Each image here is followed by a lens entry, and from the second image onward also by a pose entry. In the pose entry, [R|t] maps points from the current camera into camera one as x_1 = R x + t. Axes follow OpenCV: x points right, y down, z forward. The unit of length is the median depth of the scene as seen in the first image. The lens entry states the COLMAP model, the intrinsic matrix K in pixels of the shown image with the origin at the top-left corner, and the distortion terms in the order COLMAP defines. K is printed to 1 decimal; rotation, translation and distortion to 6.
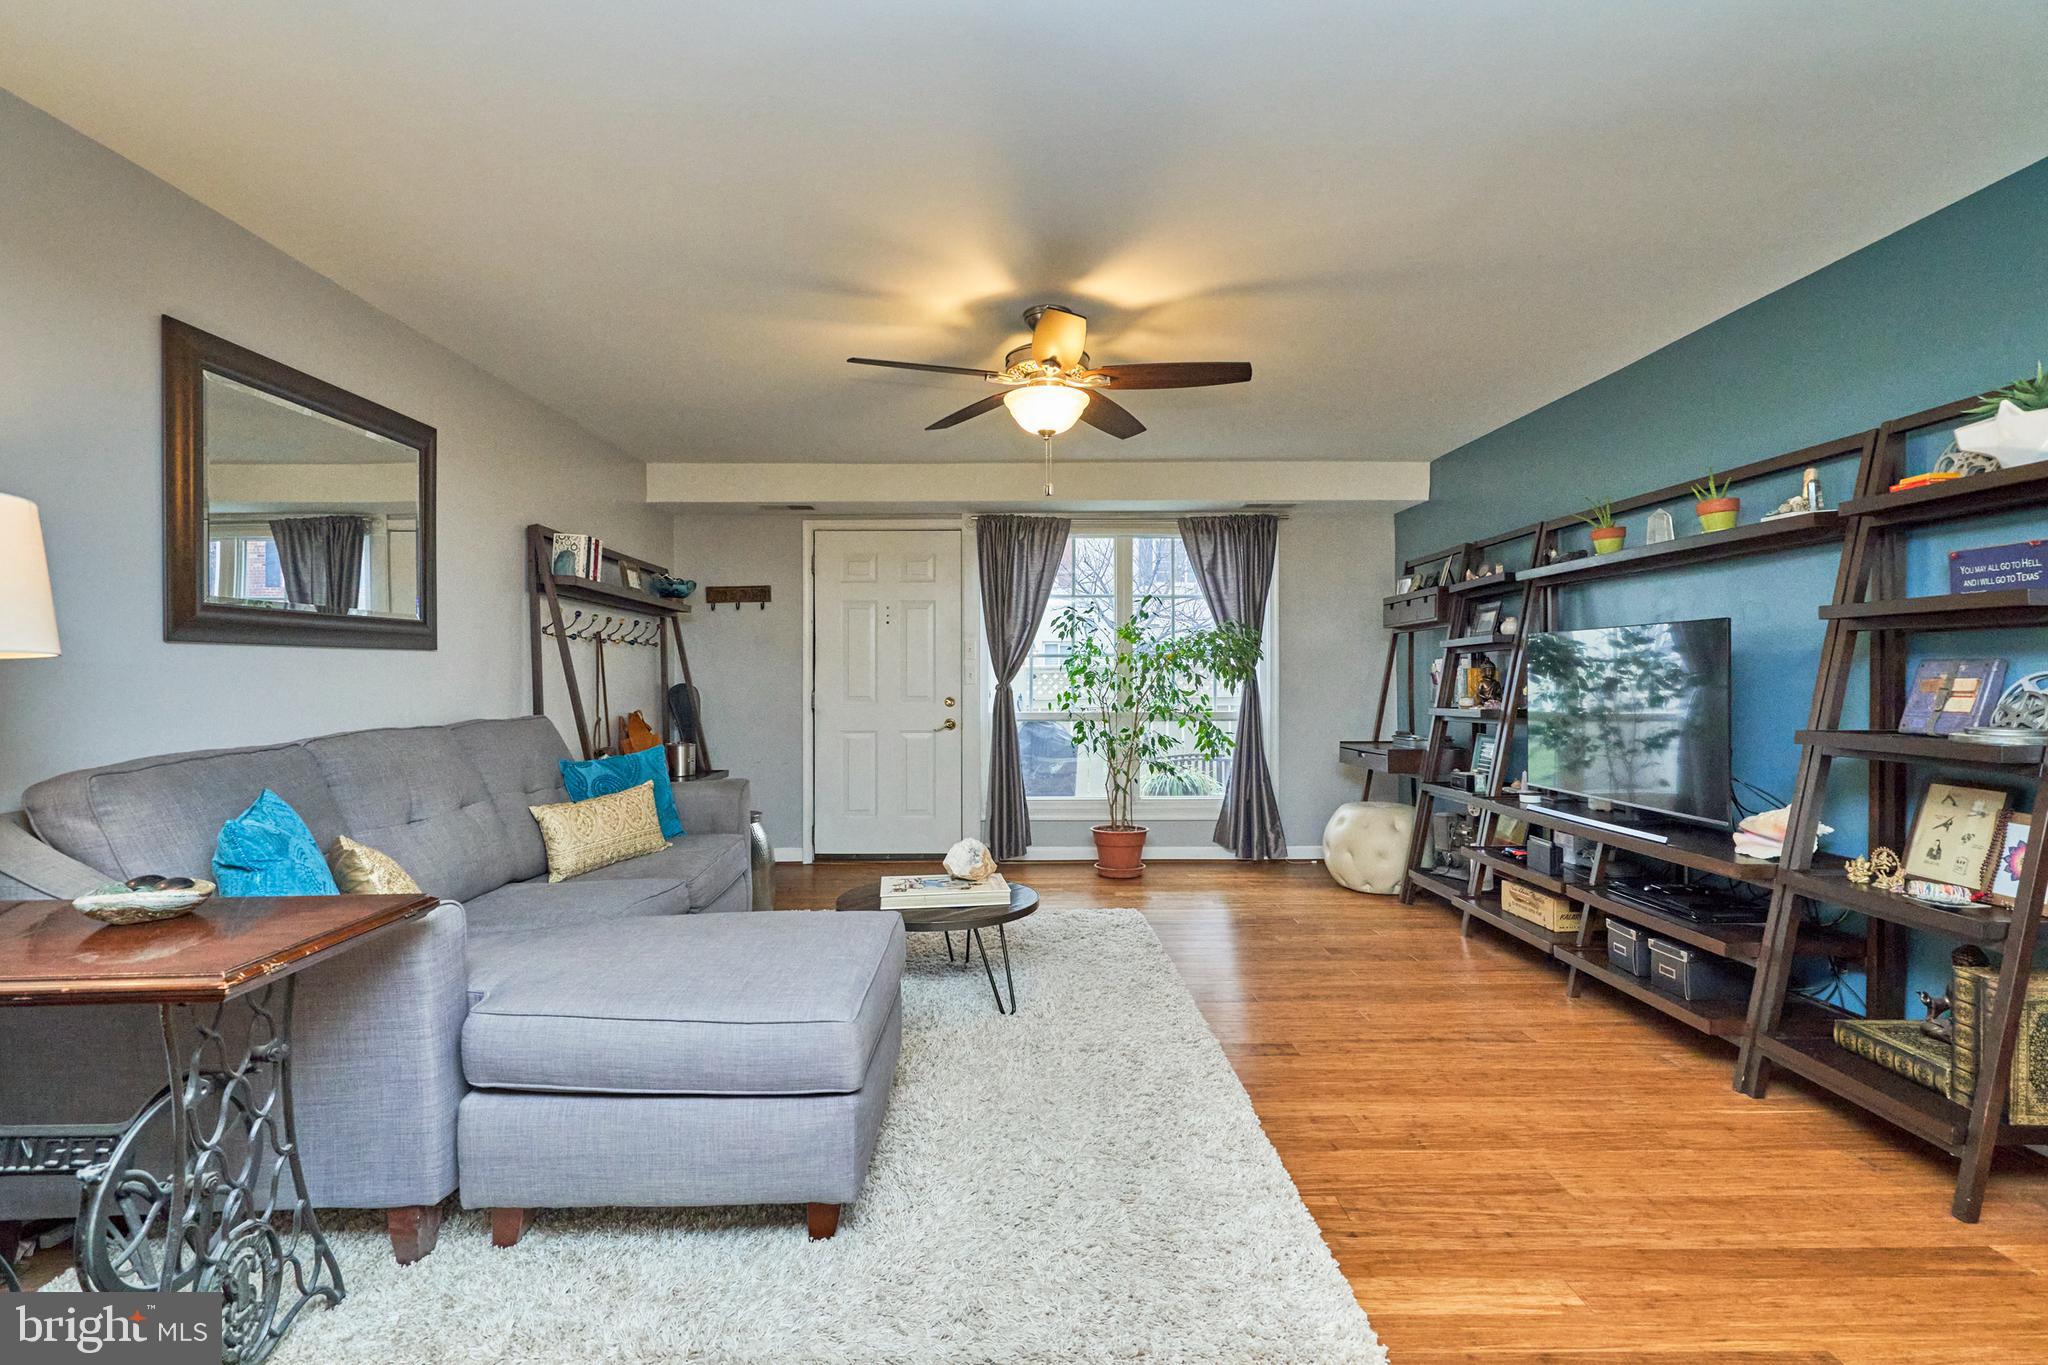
lens RADIAL K [[954.1, 0, 1019.8], [0, 954.1, 678.8], [0, 0, 1]] dist [-0.002816, 0.003104]
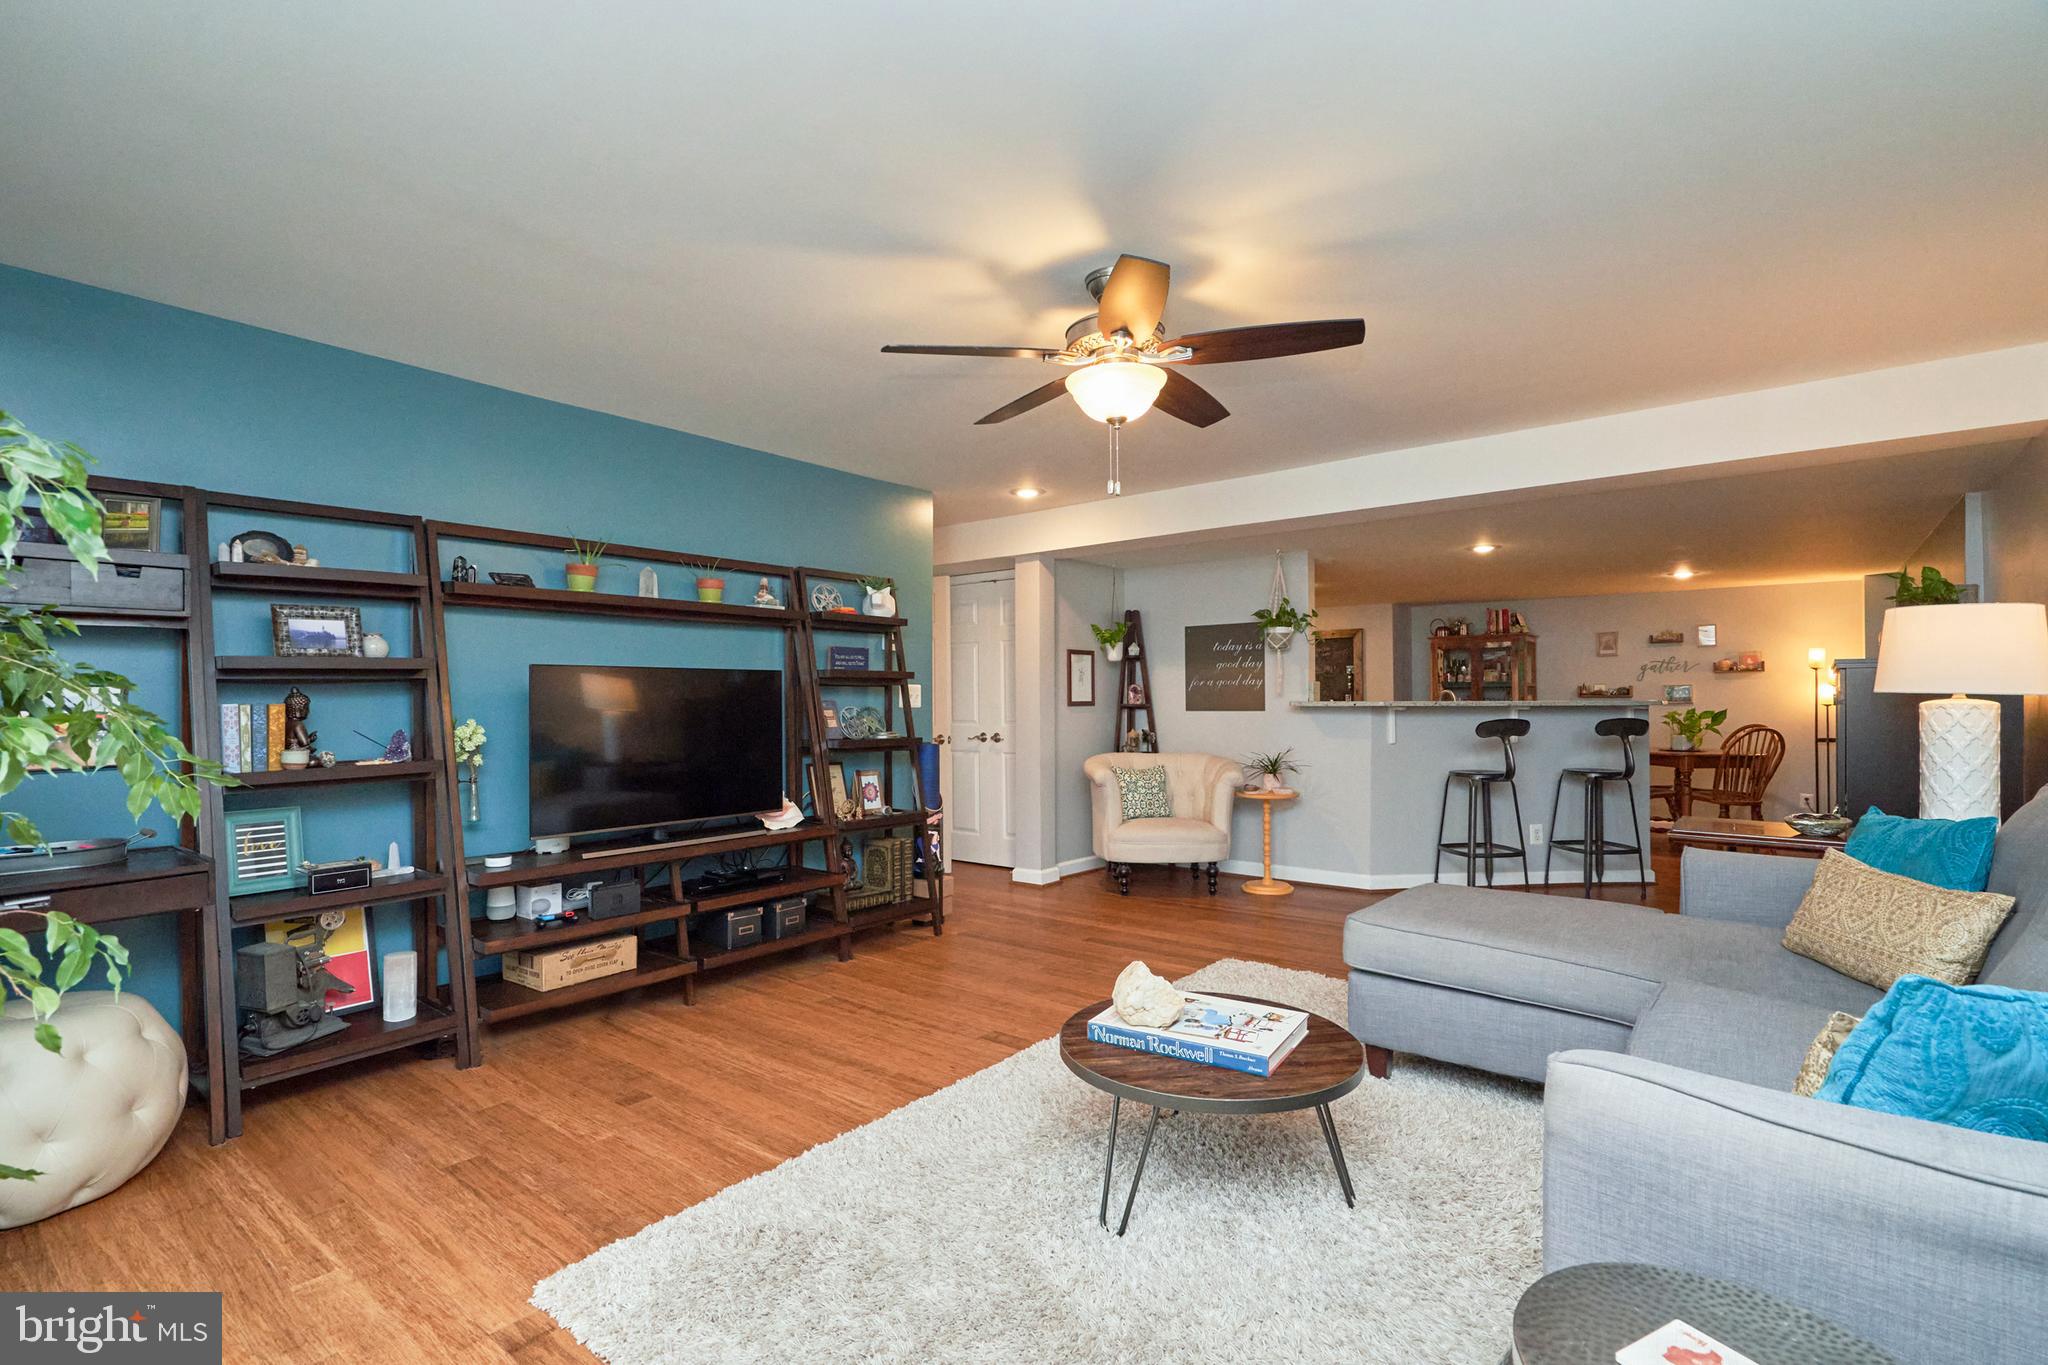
lens RADIAL K [[954.1, 0, 1023.9], [0, 954.1, 702.1], [0, 0, 1]] dist [-0.002816, 0.003104]
pose [[-0.777329, 0.007110, 0.629055, -0.416048], [0.009617, 0.999954, 0.000581, -0.011323], [-0.629021, 0.006502, -0.777361, 1.641418]]
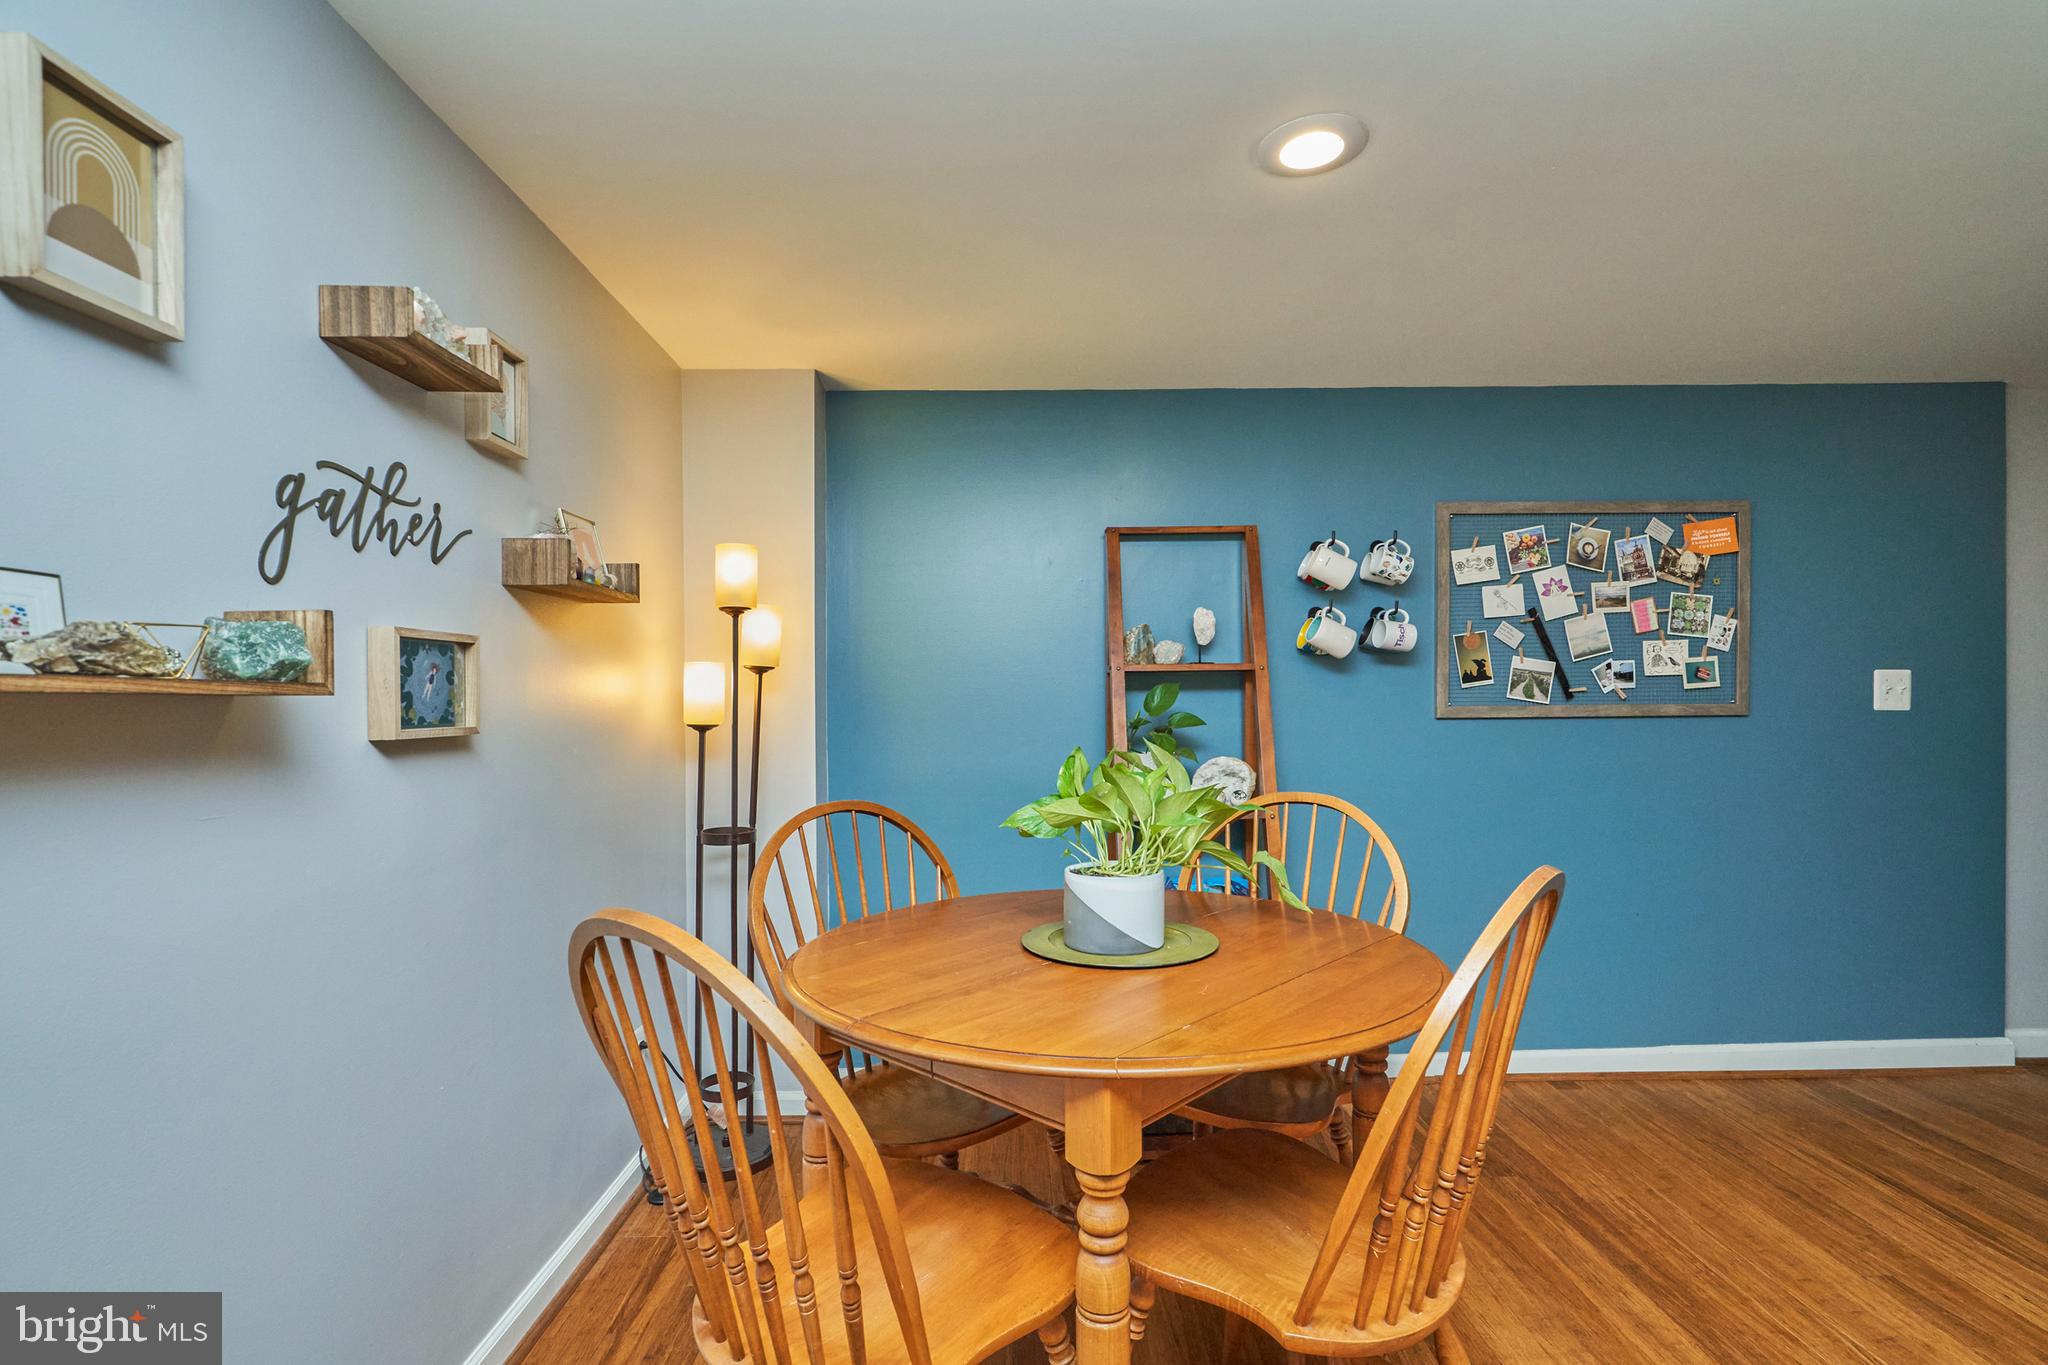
lens RADIAL K [[954.1, 0, 1021.8], [0, 954.1, 703.1], [0, 0, 1]] dist [-0.002816, 0.003104]
pose [[0.004813, 0.005871, -0.999971, 0.289216], [0.009400, 0.999938, 0.005916, -0.004740], [0.999944, -0.009429, 0.004758, -1.193273]]
